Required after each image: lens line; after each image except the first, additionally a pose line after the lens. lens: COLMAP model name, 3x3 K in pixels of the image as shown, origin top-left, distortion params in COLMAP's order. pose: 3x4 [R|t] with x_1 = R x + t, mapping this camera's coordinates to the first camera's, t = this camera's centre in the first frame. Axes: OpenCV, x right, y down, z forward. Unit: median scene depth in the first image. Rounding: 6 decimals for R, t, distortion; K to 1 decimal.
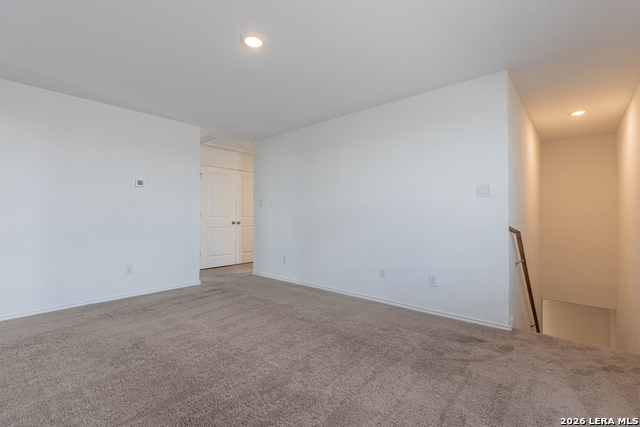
lens RADIAL K [[287.6, 0, 321.8], [0, 287.6, 215.2], [0, 0, 1]] dist [0.008574, -0.002106]
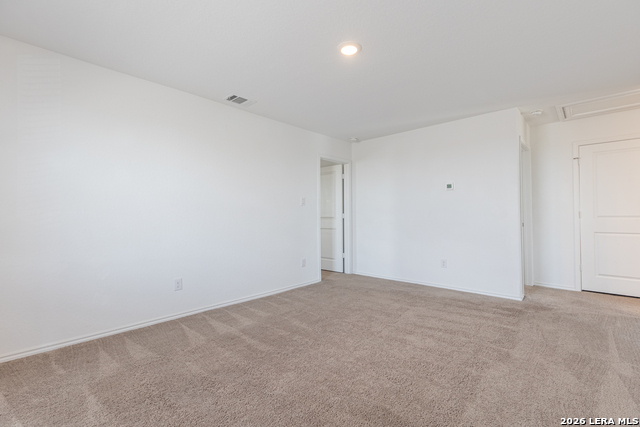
lens RADIAL K [[287.6, 0, 320.8], [0, 287.6, 215.2], [0, 0, 1]] dist [0.008574, -0.002106]
pose [[-0.006695, 0.001629, -0.999976, 0.581589], [0.006458, 0.999978, 0.001586, -0.009795], [0.999957, -0.006447, -0.006706, 0.651173]]
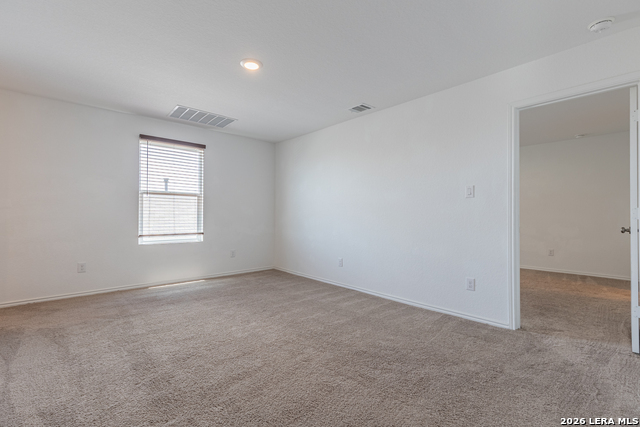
lens RADIAL K [[287.6, 0, 321.2], [0, 287.6, 209.0], [0, 0, 1]] dist [0.008574, -0.002106]
pose [[-0.990905, 0.001540, 0.134557, -0.592309], [-0.000162, 0.999920, -0.012637, -0.007858], [-0.134566, -0.012544, -0.990825, 1.620497]]
